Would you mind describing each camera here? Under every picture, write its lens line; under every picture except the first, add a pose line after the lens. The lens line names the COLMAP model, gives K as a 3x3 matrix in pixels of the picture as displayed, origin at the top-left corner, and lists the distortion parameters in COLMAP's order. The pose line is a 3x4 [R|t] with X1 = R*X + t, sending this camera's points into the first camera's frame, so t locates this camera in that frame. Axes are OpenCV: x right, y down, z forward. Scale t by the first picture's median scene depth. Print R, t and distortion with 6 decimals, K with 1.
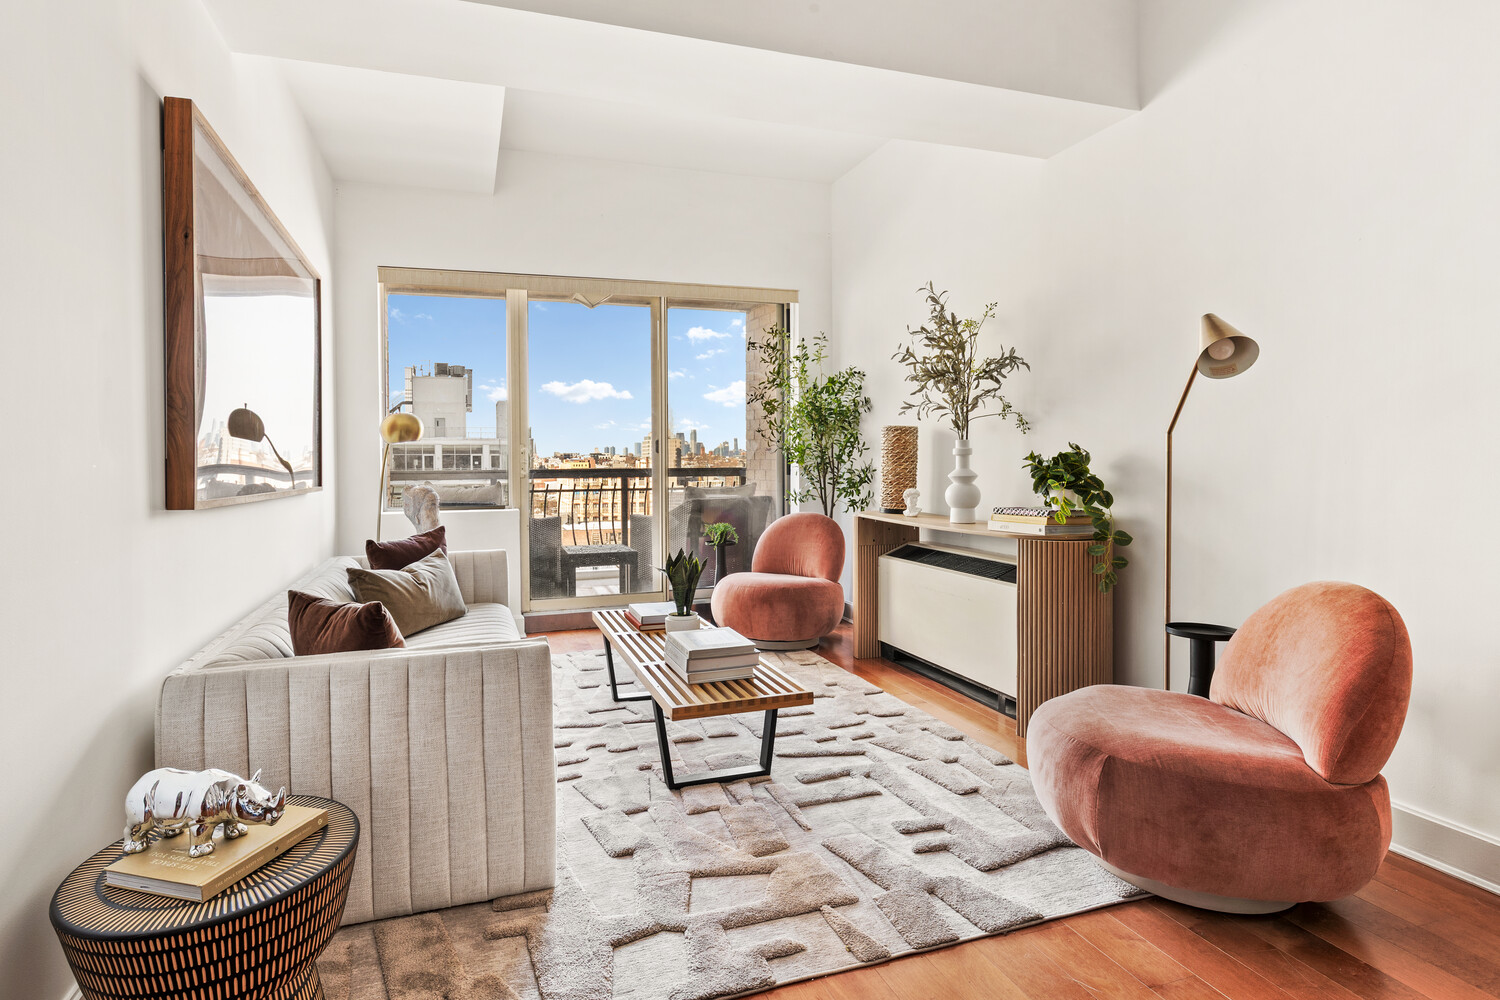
lens RADIAL K [[766.7, 0, 718.5], [0, 766.7, 473.6], [0, 0, 1]] dist [-0.001479, -0.000146]
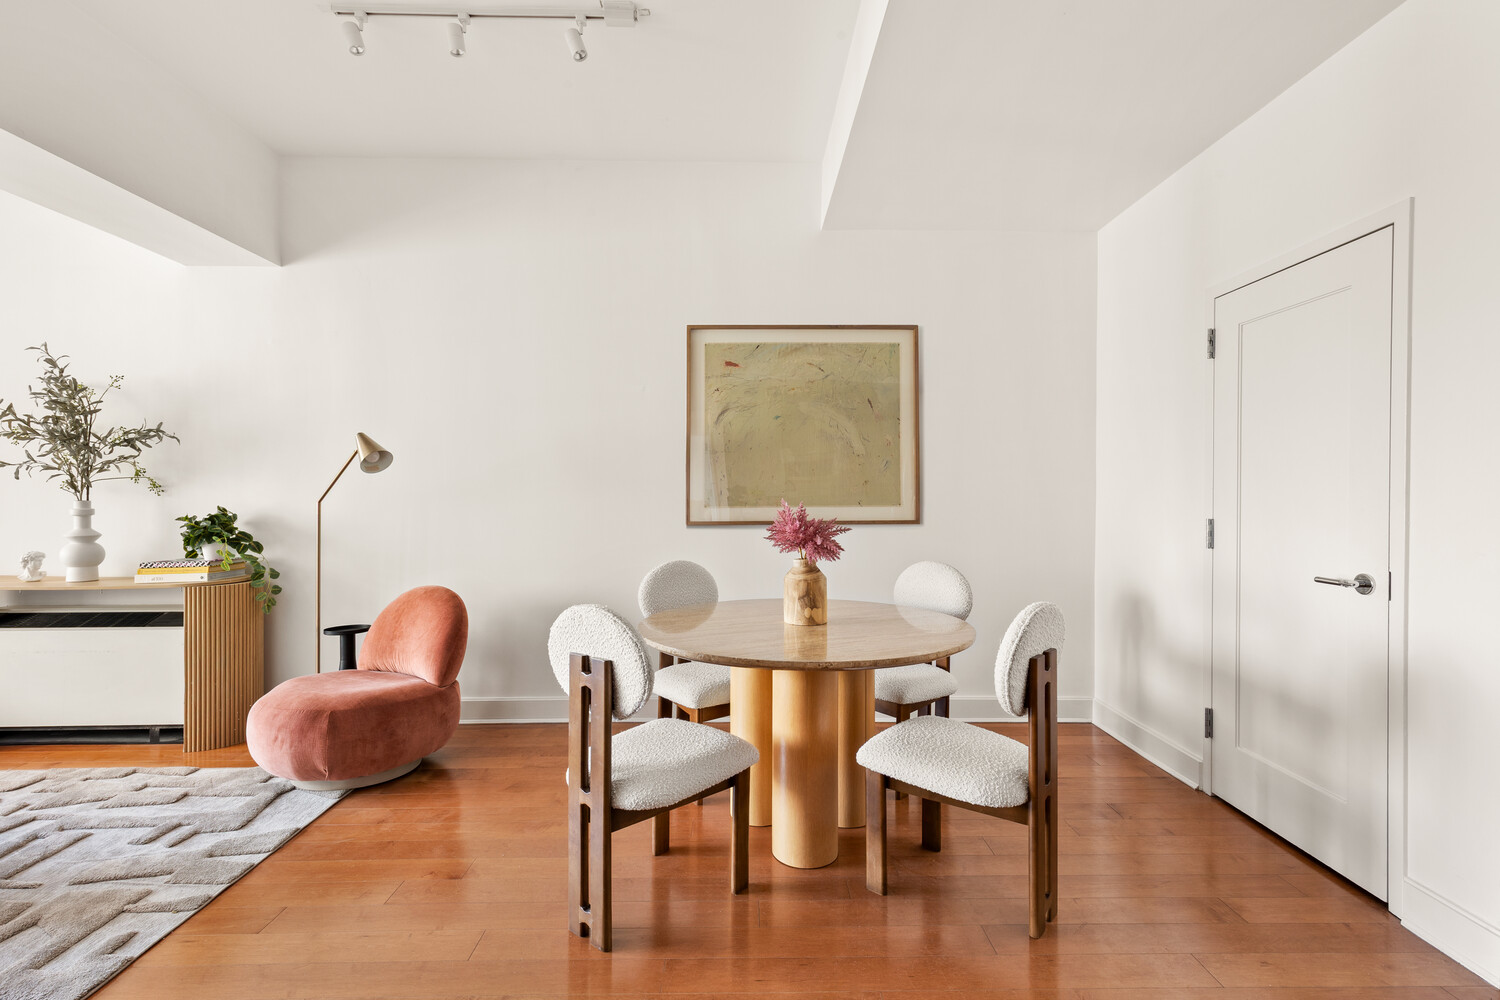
lens RADIAL K [[683.5, 0, 751.2], [0, 683.5, 496.7], [0, 0, 1]] dist [0.003881, 0.000602]
pose [[0.294982, 0.000432, 0.955503, -0.421131], [0.018116, 0.999818, -0.006045, -0.038762], [-0.955331, 0.019093, 0.294921, -0.187816]]
